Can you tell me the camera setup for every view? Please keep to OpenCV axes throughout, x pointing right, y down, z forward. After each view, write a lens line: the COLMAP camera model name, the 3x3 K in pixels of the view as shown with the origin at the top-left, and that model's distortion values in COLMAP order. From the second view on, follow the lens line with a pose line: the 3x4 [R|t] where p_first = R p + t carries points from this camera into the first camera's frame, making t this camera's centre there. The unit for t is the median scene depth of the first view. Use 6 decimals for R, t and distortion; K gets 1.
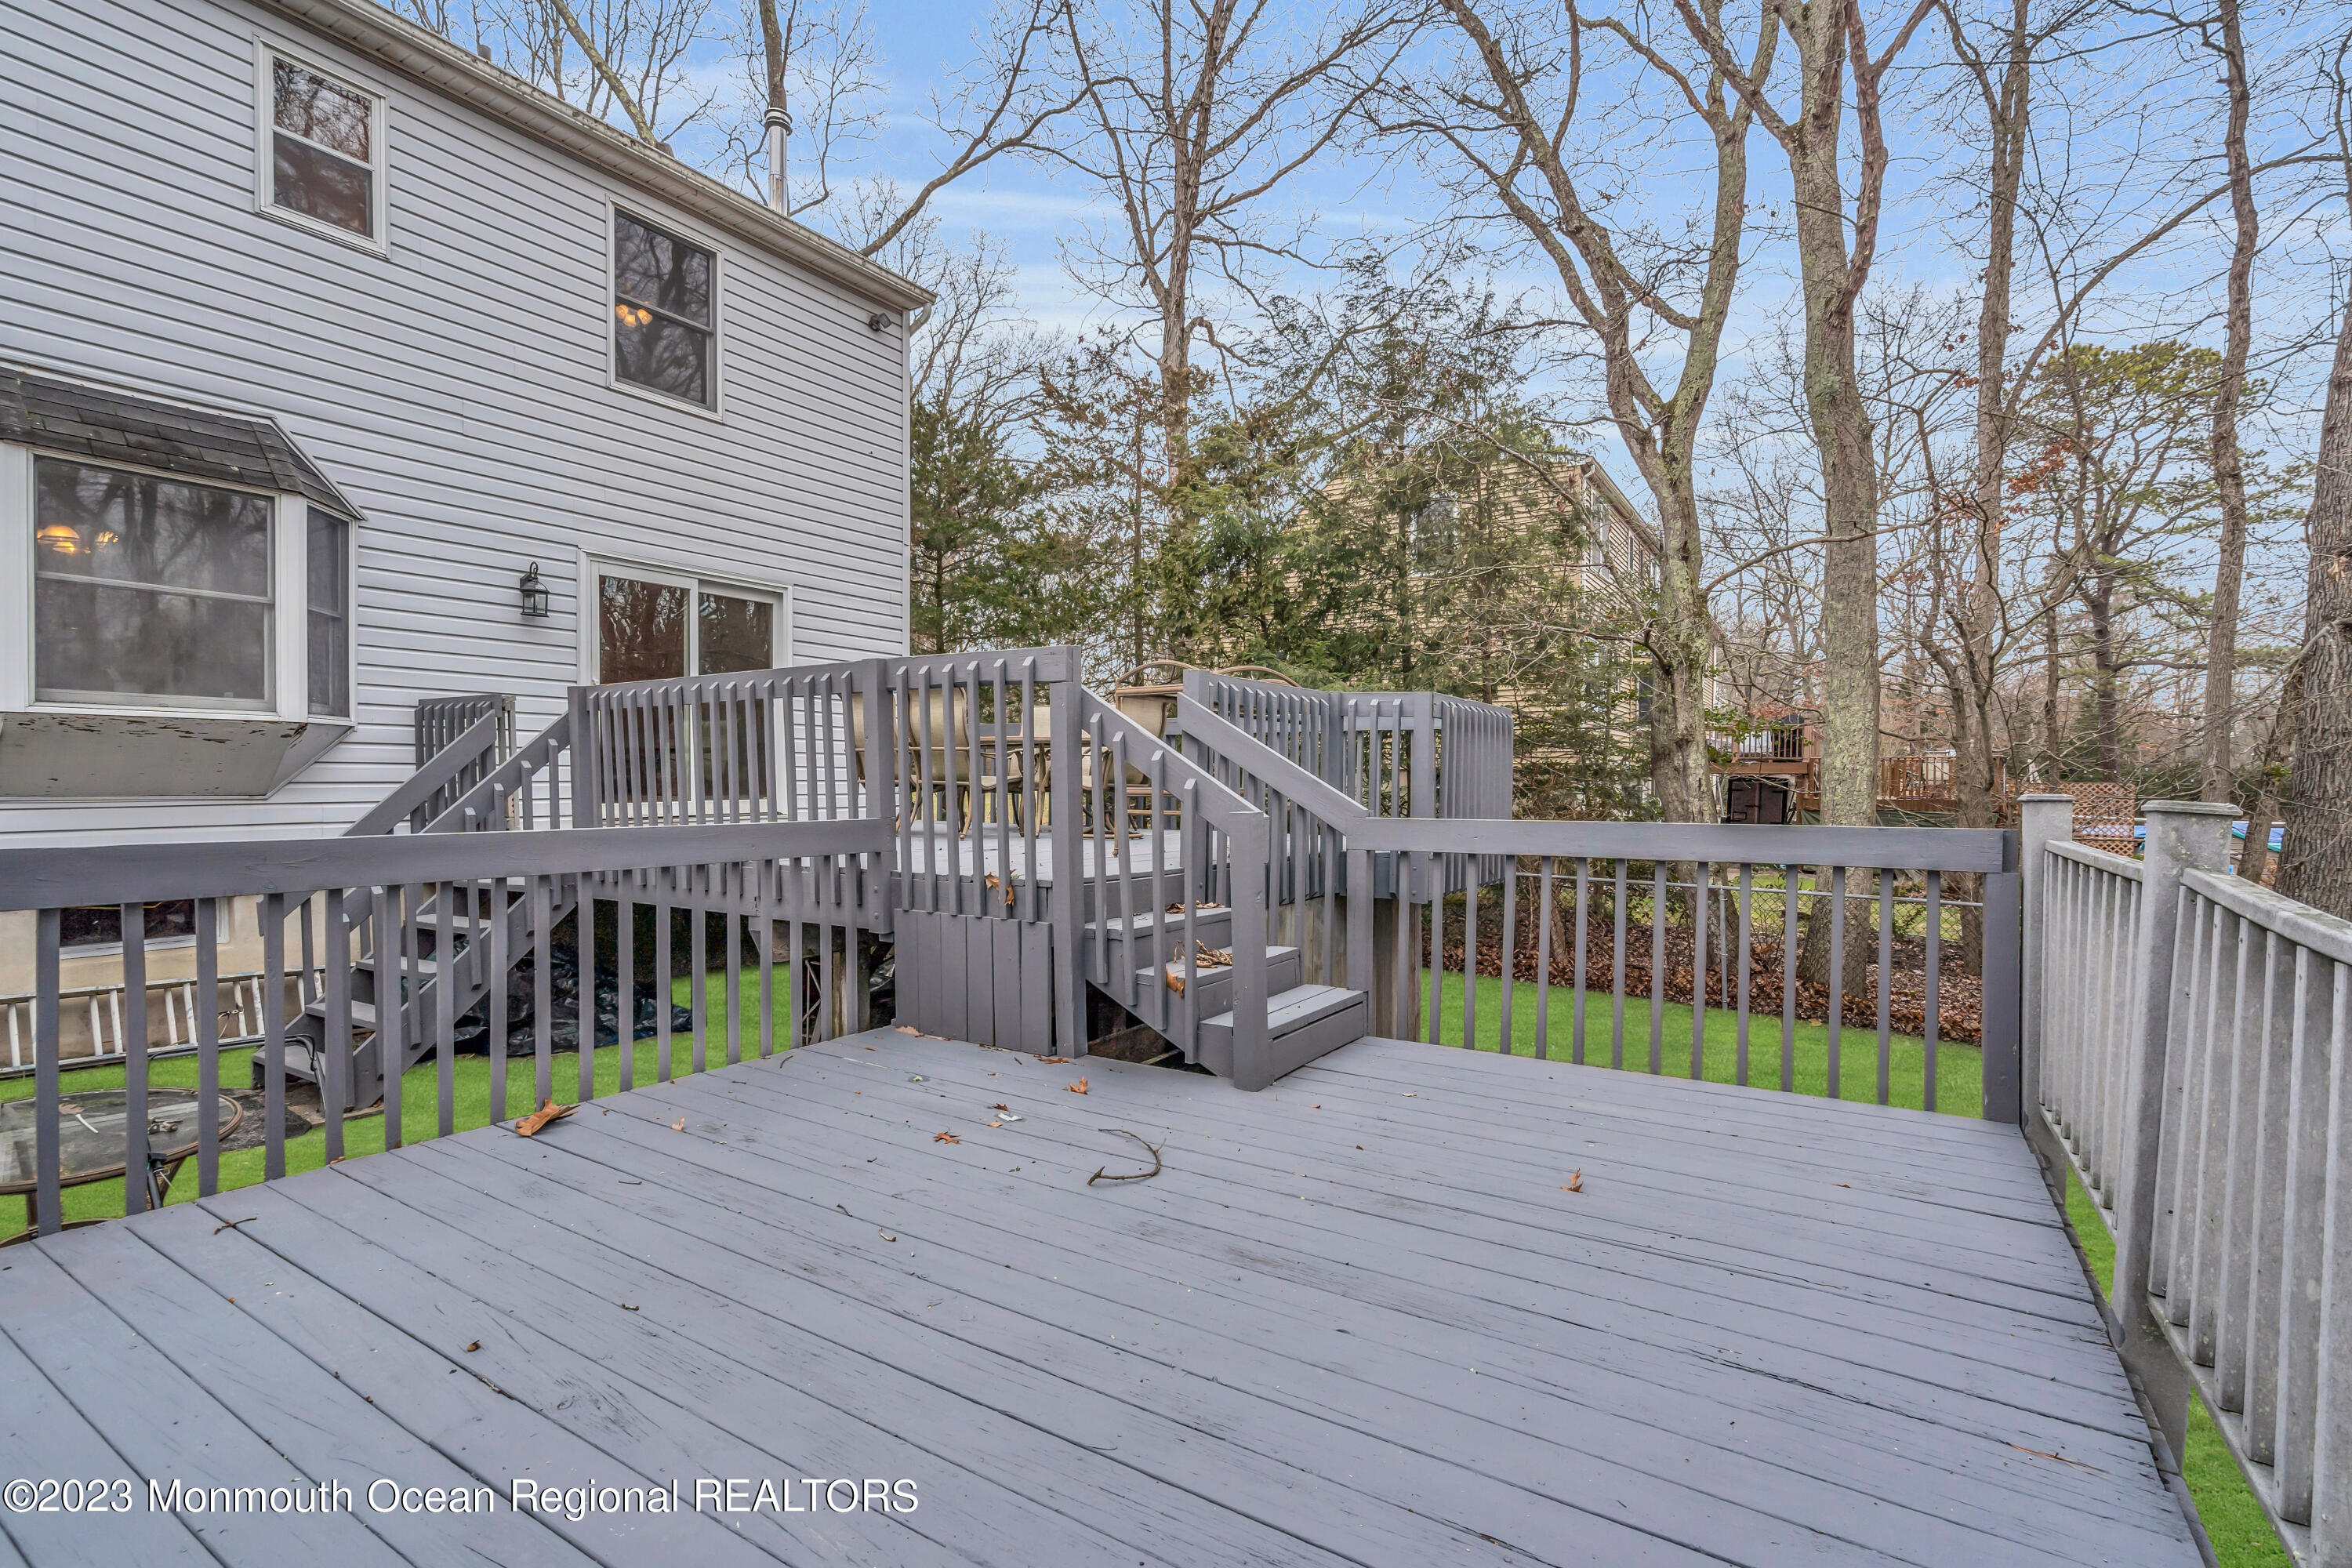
lens RADIAL K [[1062.8, 0, 1174.7], [0, 1062.8, 787.4], [0, 0, 1]] dist [-0.000619, 0.000017]
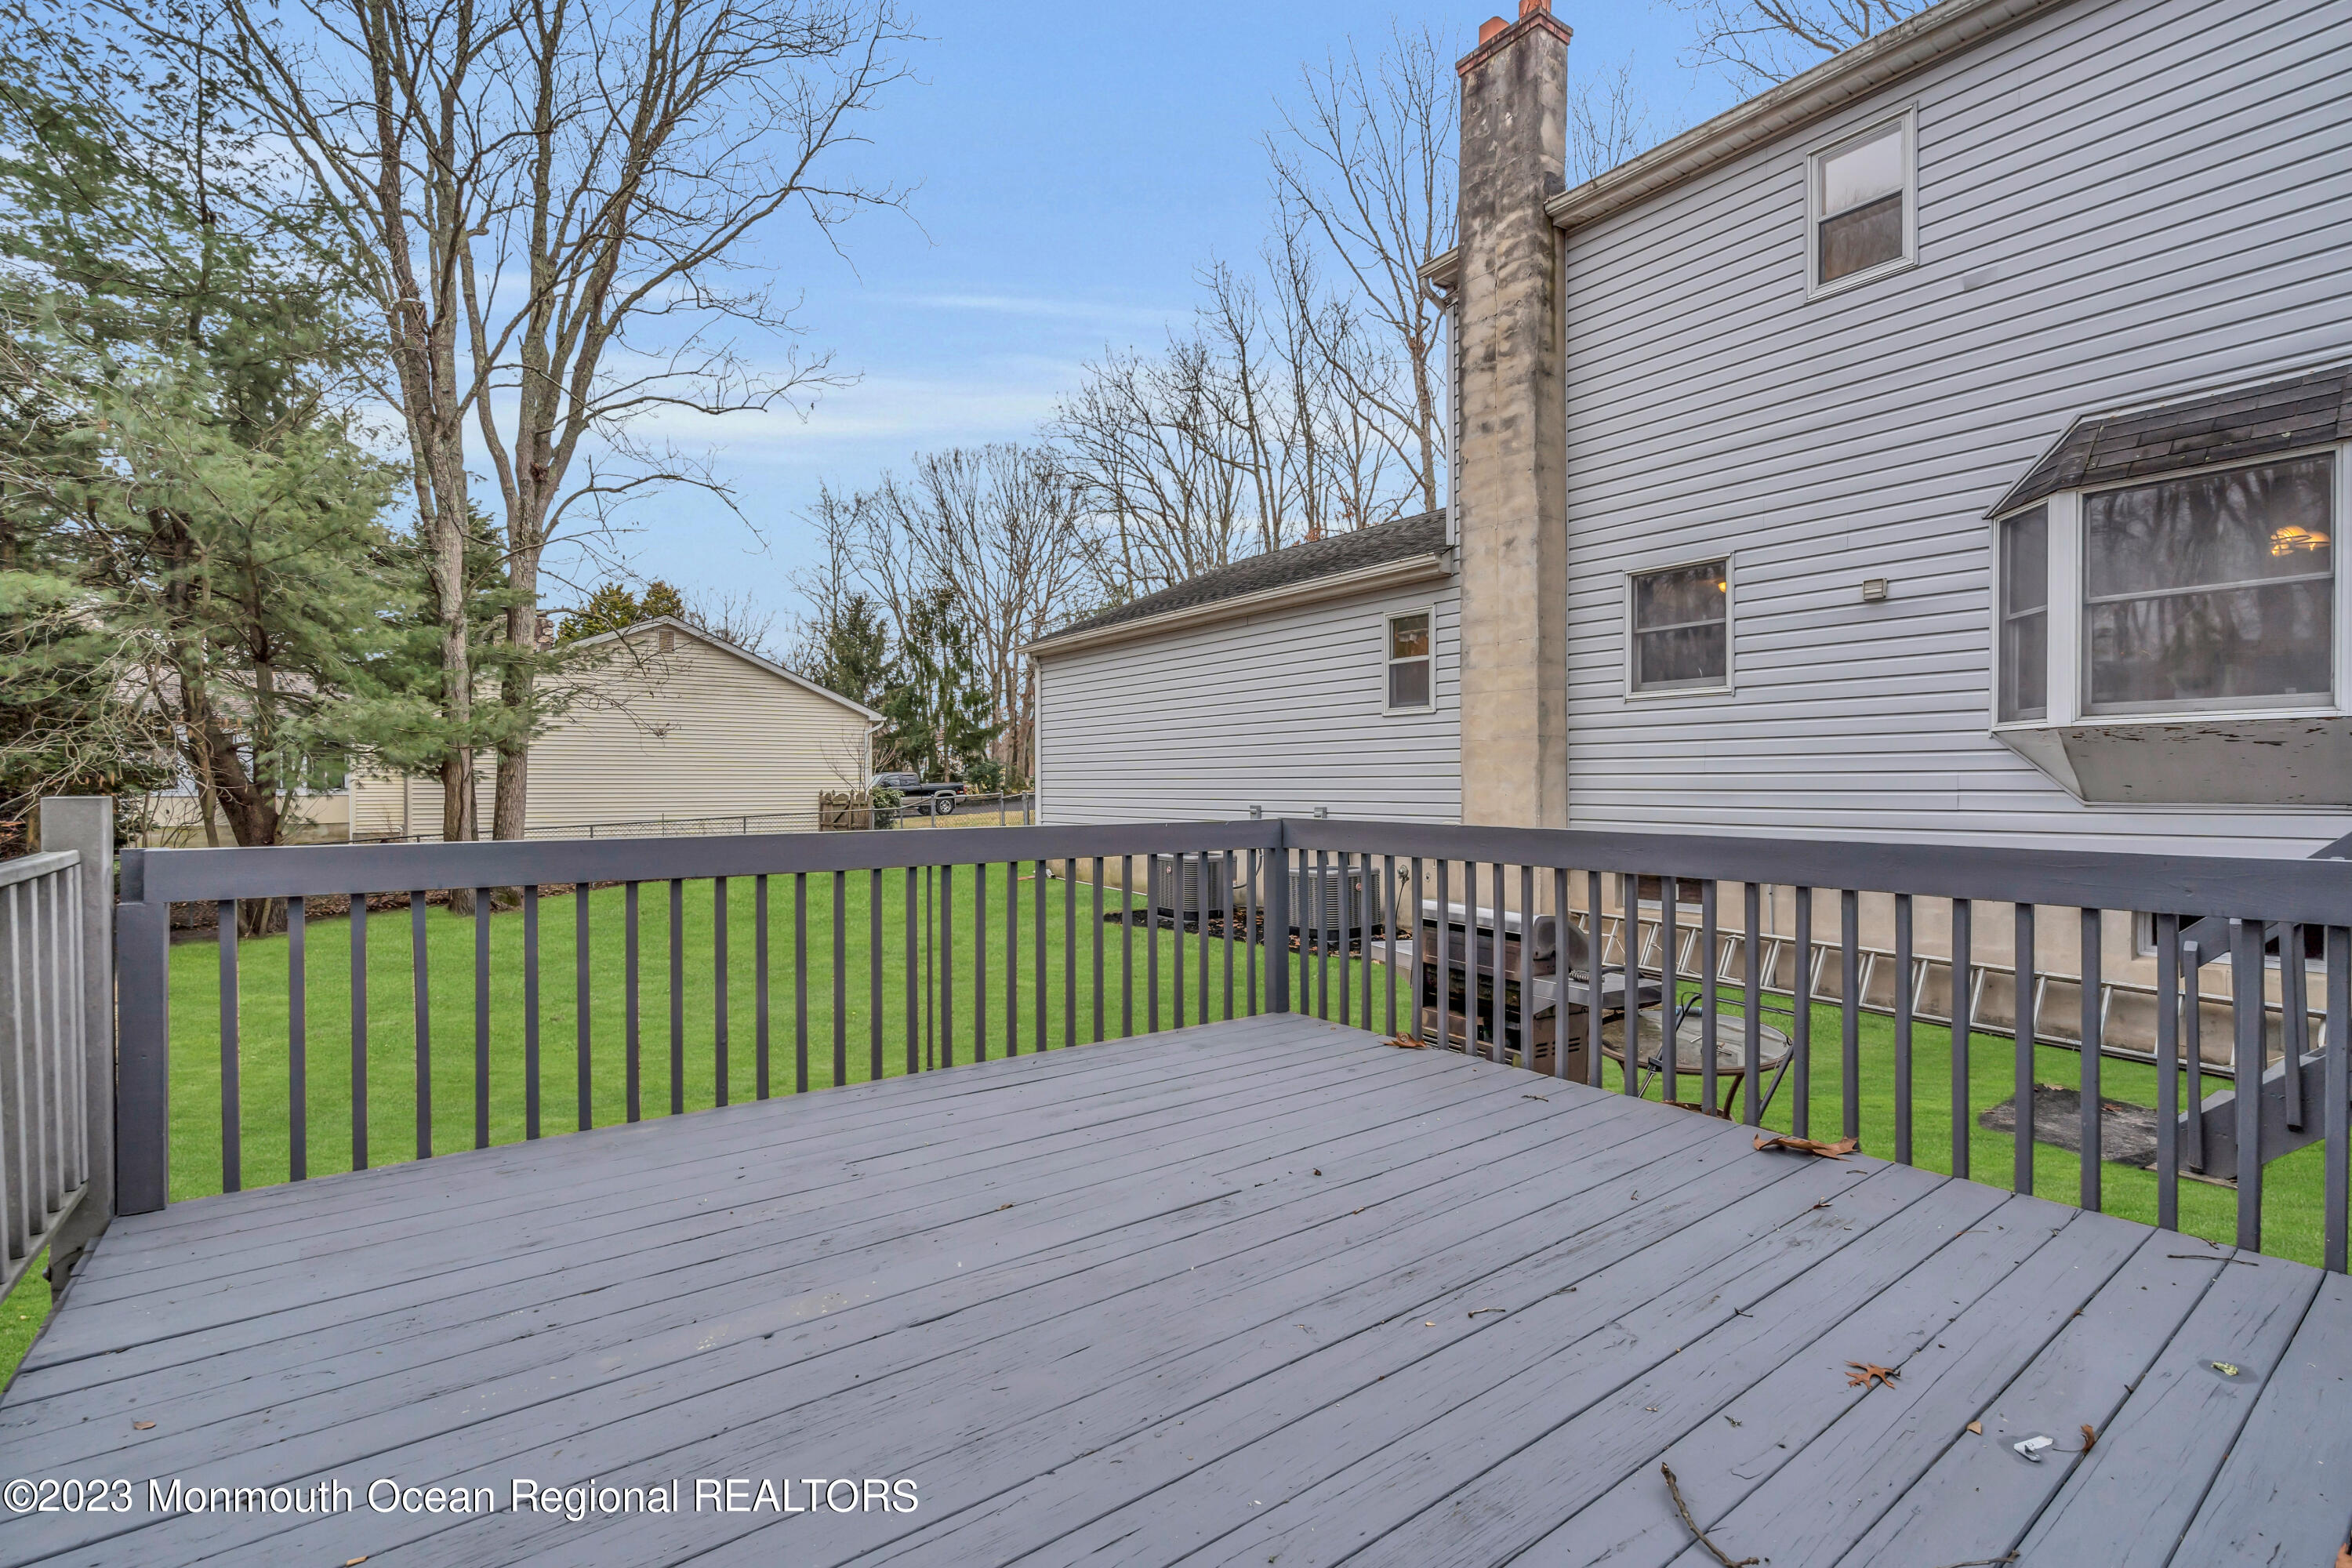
lens RADIAL K [[1074.5, 0, 1180.5], [0, 1074.5, 784.4], [0, 0, 1]] dist [-0.001598, 0.000118]
pose [[-0.354724, 0.002548, -0.934968, 0.192859], [-0.003163, 0.999987, 0.003925, -0.006375], [0.934966, 0.004350, -0.354711, 0.311974]]
